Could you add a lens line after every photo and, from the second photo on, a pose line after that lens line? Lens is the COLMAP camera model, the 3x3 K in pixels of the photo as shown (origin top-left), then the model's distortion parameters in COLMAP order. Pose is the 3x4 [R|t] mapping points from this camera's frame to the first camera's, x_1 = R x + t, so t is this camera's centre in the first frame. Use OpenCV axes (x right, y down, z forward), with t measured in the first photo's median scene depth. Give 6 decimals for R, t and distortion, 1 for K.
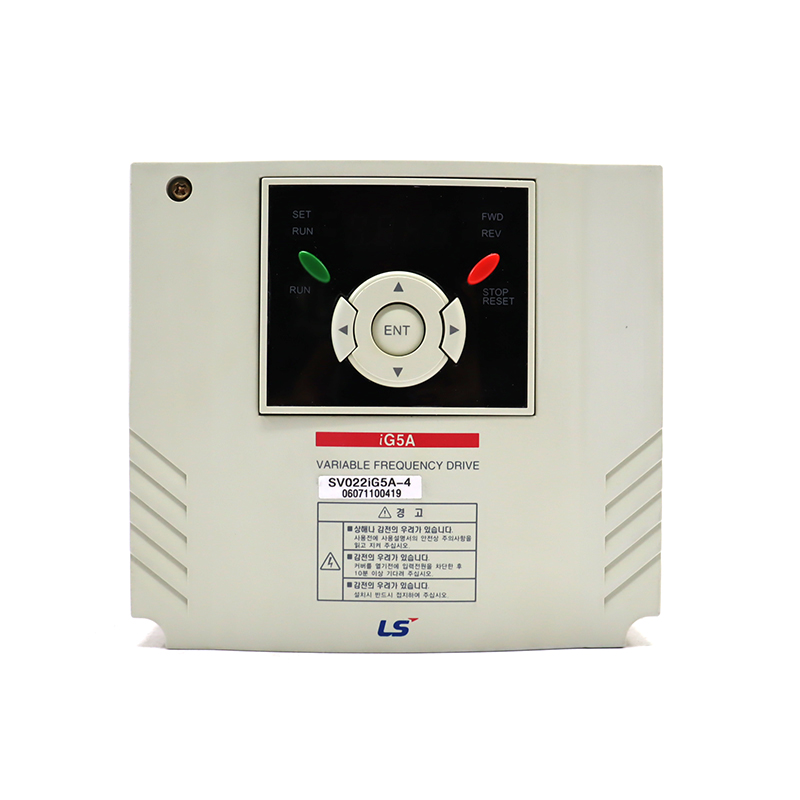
lens RADIAL K [[1160.3, 0, 398.8], [0, 1160.3, 407.6], [0, 0, 1]] dist [-0.154717, 0.000000]
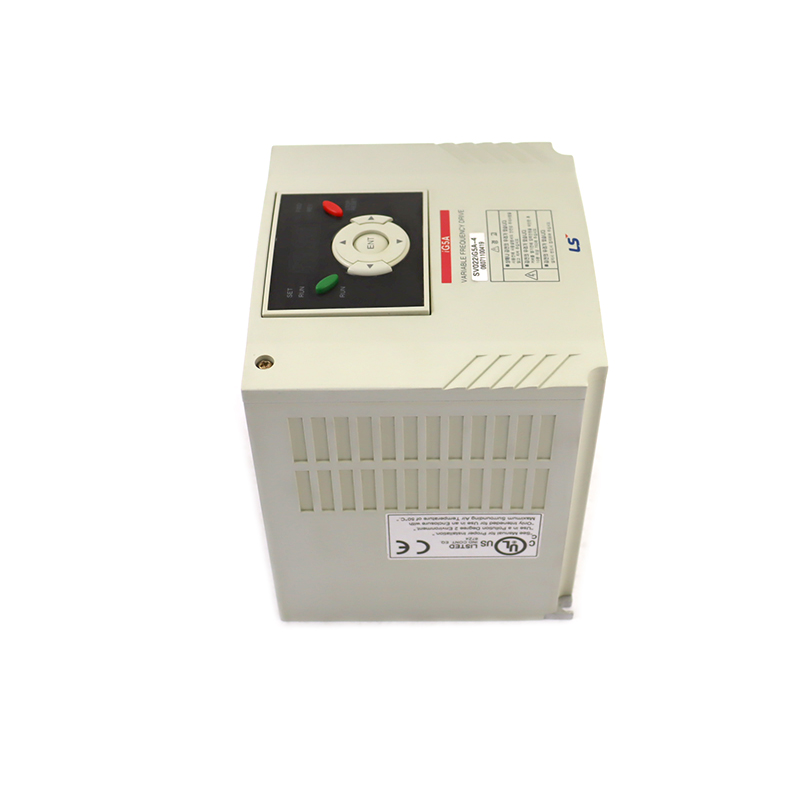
lens RADIAL K [[1183.3, 0, 399.3], [0, 1183.3, 400.3], [0, 0, 1]] dist [-0.182923, 0.000000]
pose [[-0.001299, -0.768656, 0.639662, -1.116521], [0.998946, -0.030353, -0.034446, 0.014722], [0.045893, 0.638942, 0.767884, -0.033368]]
